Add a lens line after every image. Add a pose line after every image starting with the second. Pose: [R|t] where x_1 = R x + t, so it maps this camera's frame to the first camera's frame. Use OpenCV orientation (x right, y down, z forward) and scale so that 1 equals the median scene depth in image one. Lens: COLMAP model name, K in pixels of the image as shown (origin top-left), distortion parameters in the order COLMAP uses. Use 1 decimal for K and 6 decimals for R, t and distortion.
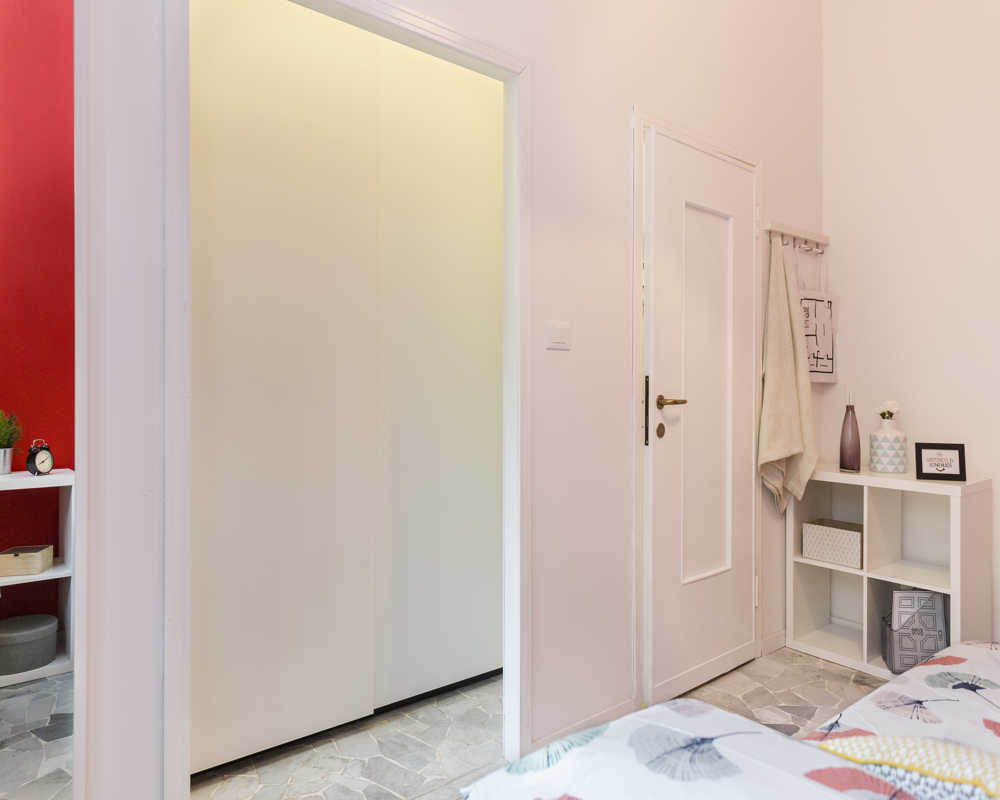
lens RADIAL K [[656.7, 0, 499.9], [0, 656.7, 390.1], [0, 0, 1]] dist [0.006845, 0.004731]
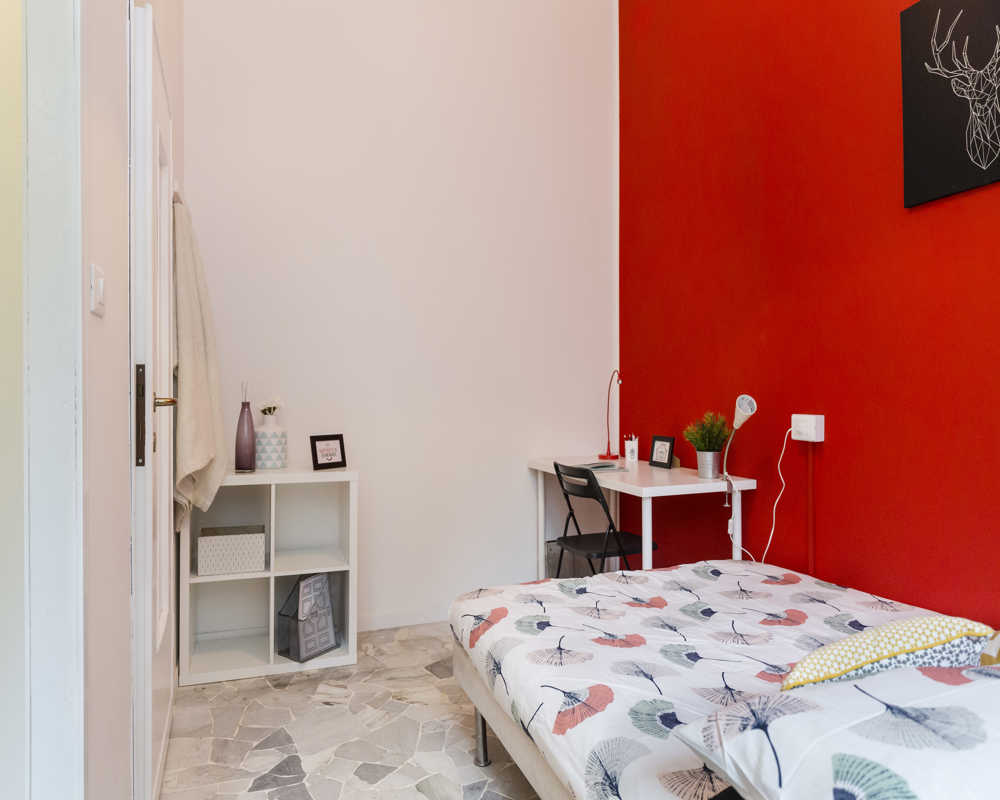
lens RADIAL K [[662.3, 0, 501.1], [0, 662.3, 386.9], [0, 0, 1]] dist [-0.003833, 0.000482]
pose [[0.328926, -0.001108, 0.944355, -0.259258], [0.001578, 0.999999, 0.000623, 0.001036], [-0.944354, 0.001285, 0.328927, 0.352599]]
